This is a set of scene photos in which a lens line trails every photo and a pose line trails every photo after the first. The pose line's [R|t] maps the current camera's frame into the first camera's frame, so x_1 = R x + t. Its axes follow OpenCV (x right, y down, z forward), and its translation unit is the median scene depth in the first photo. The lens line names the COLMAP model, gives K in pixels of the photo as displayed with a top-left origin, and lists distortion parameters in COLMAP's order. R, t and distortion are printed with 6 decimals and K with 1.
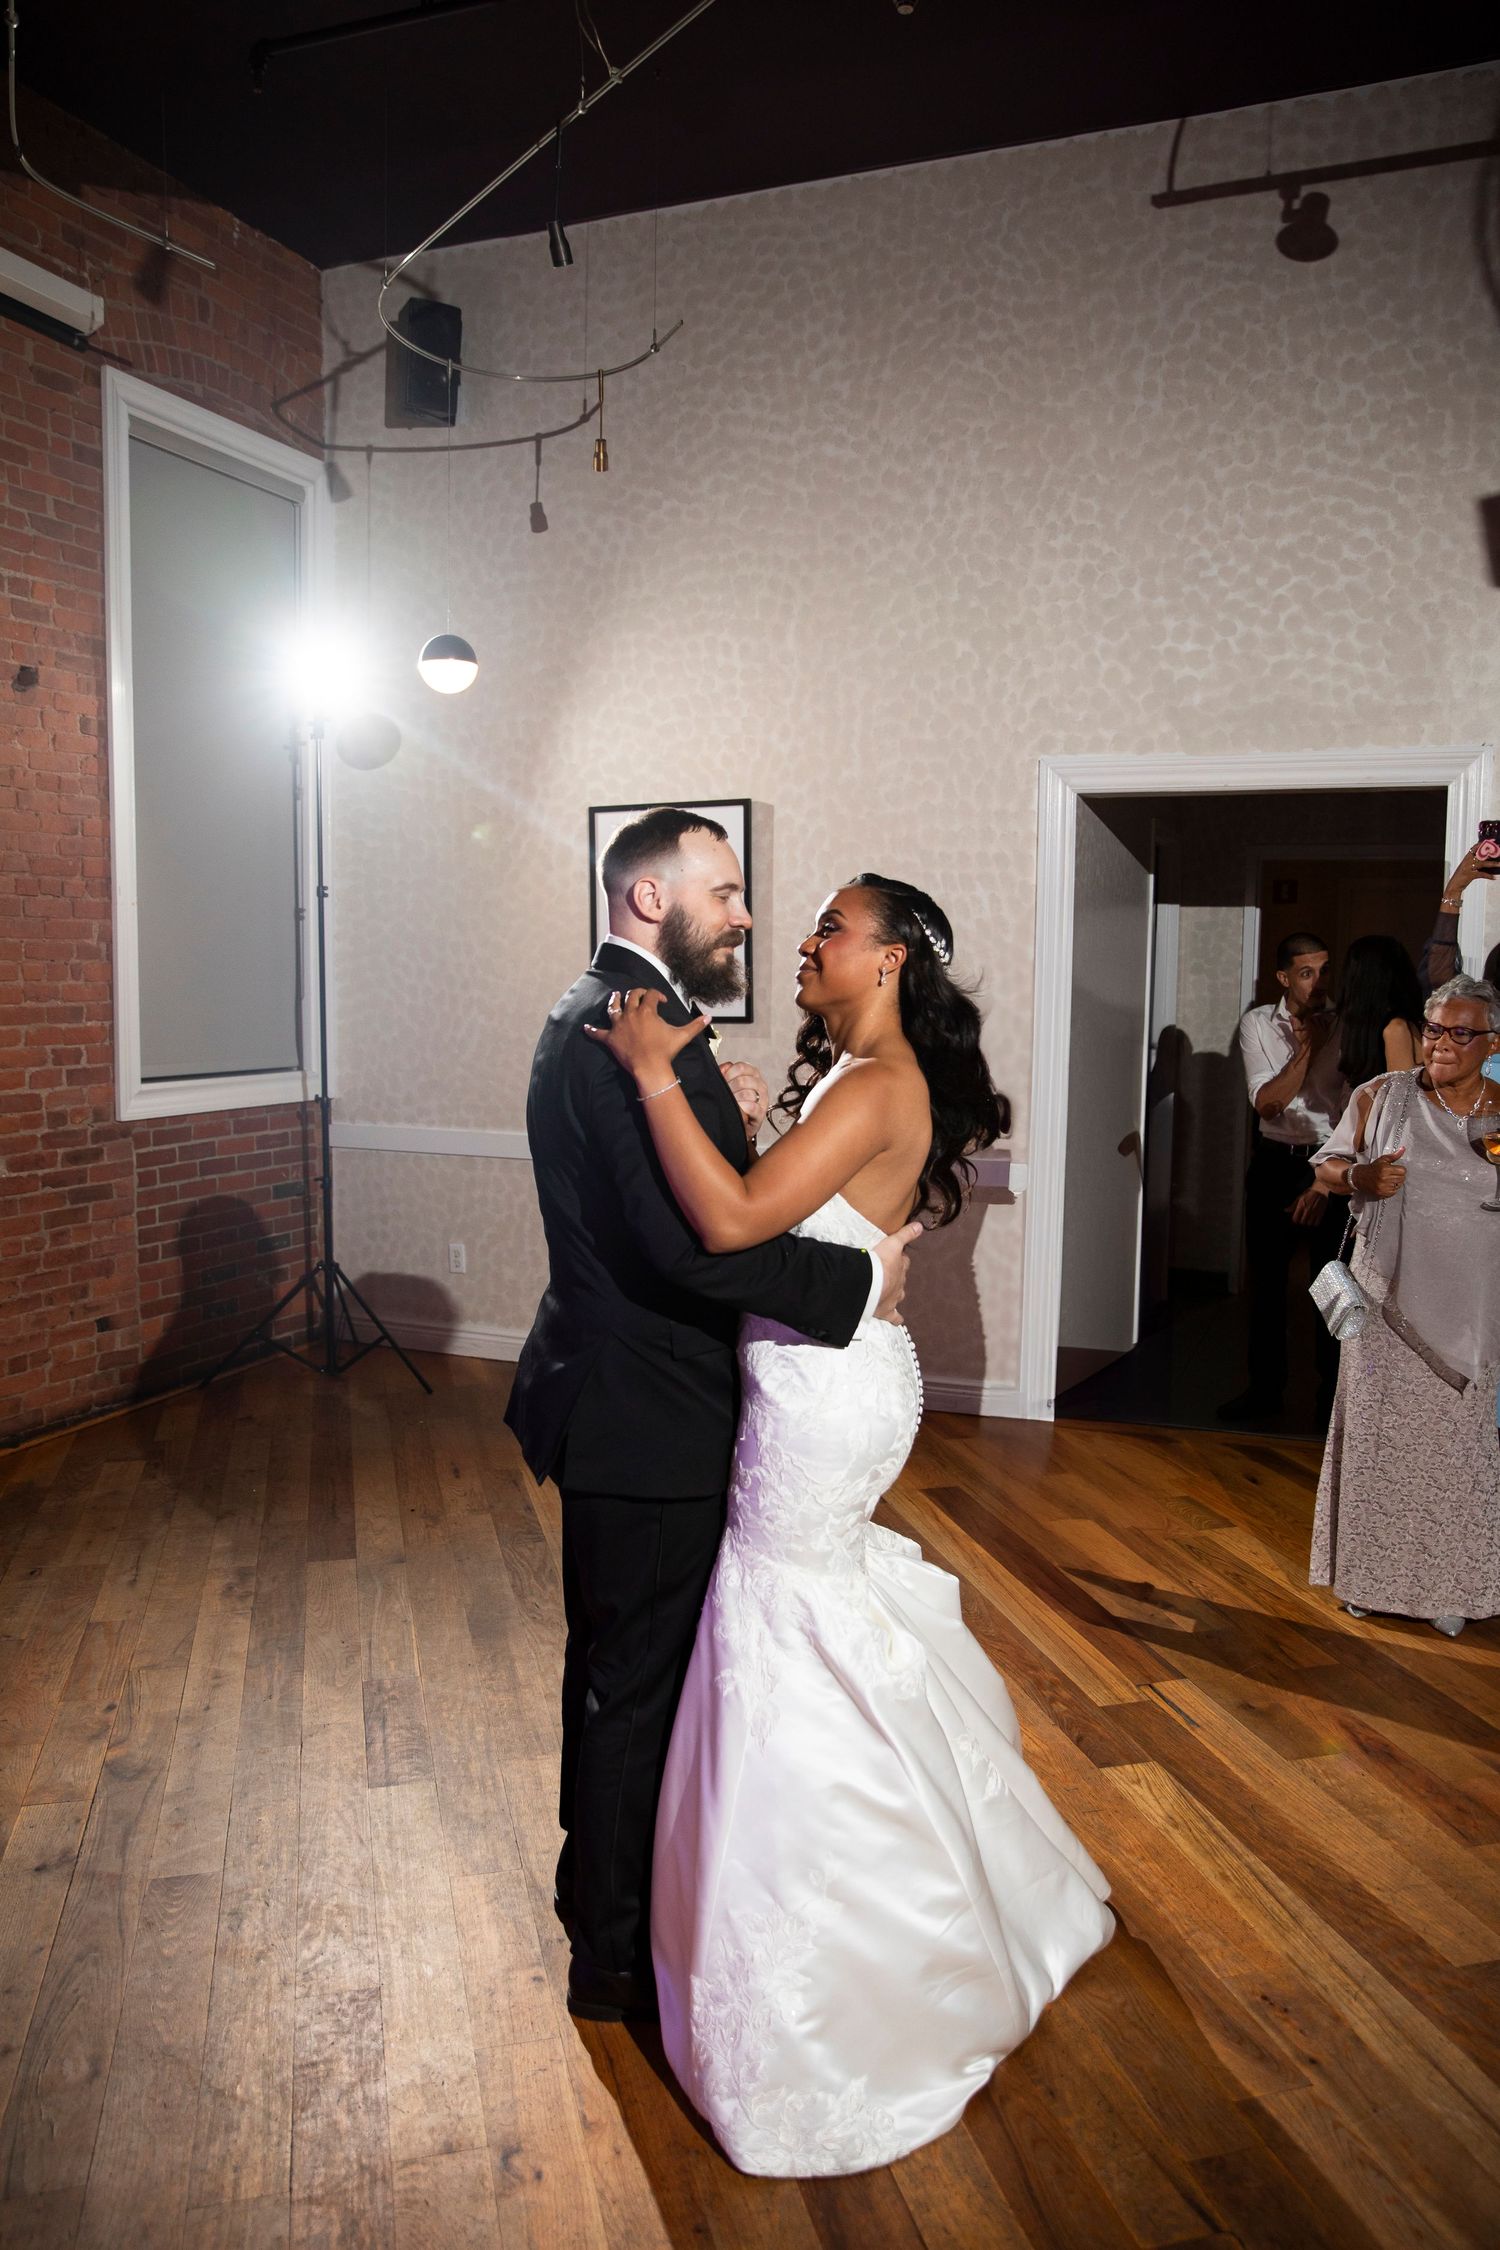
lens RADIAL K [[1668.9, 0, 750.0], [0, 1668.9, 1125.0], [0, 0, 1]] dist [-0.086846, 0.114544]
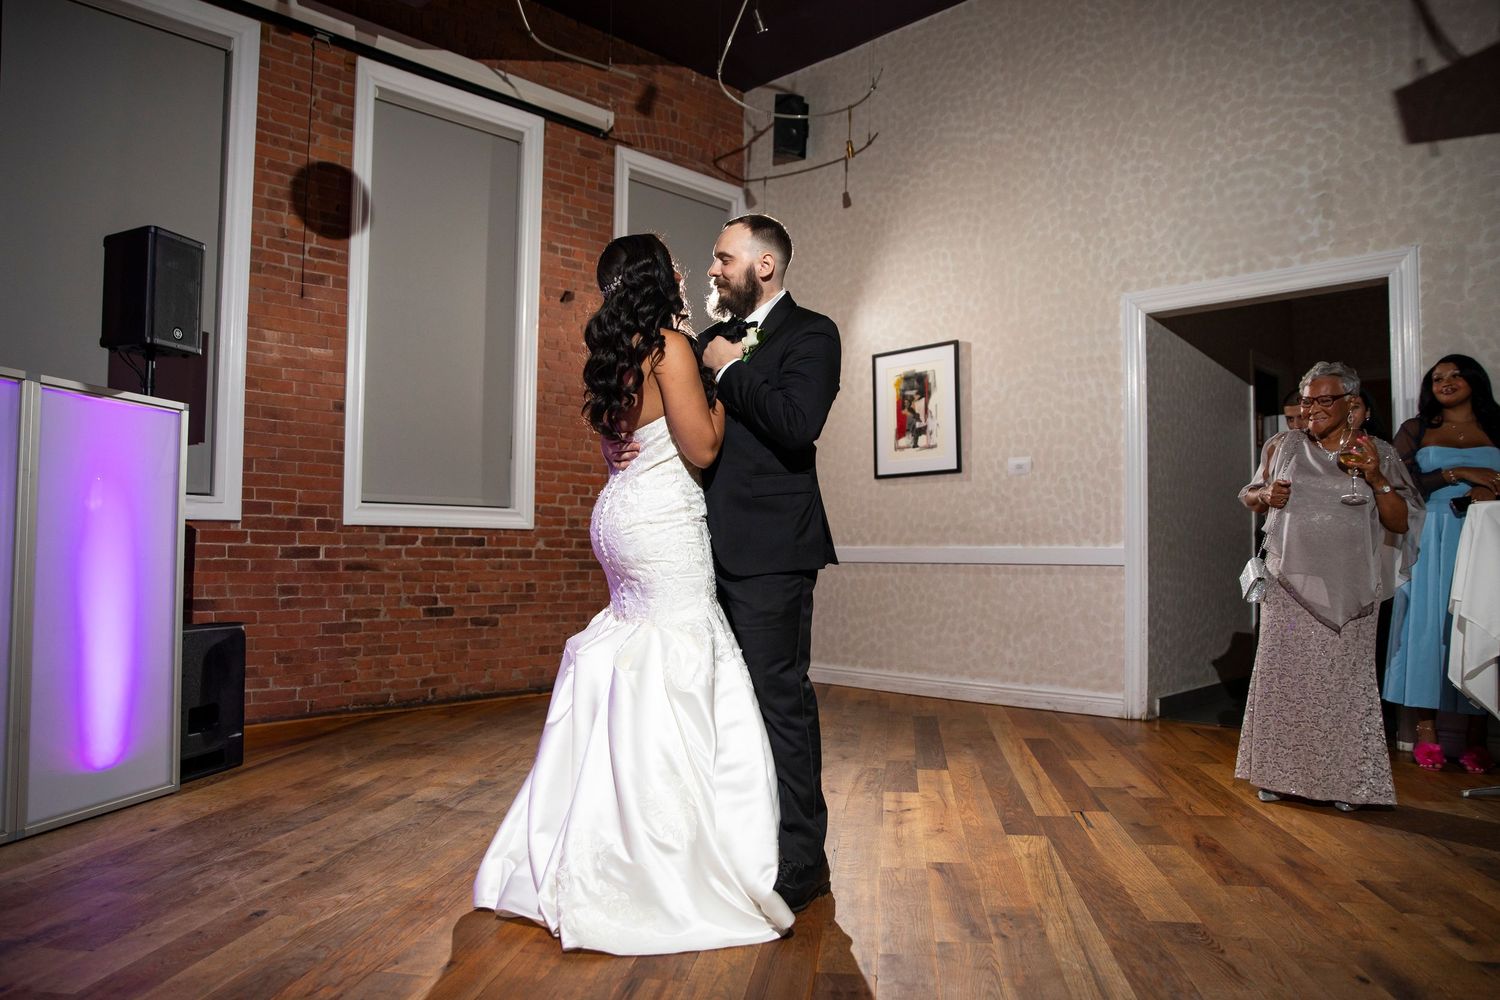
lens RADIAL K [[1038.8, 0, 750.0], [0, 1038.8, 500.0], [0, 0, 1]] dist [-0.101777, 0.095671]
pose [[0.927877, -0.020373, -0.372330, 0.206429], [-0.034650, 0.989475, -0.140494, 0.128359], [0.371273, 0.143262, 0.917405, -0.017292]]
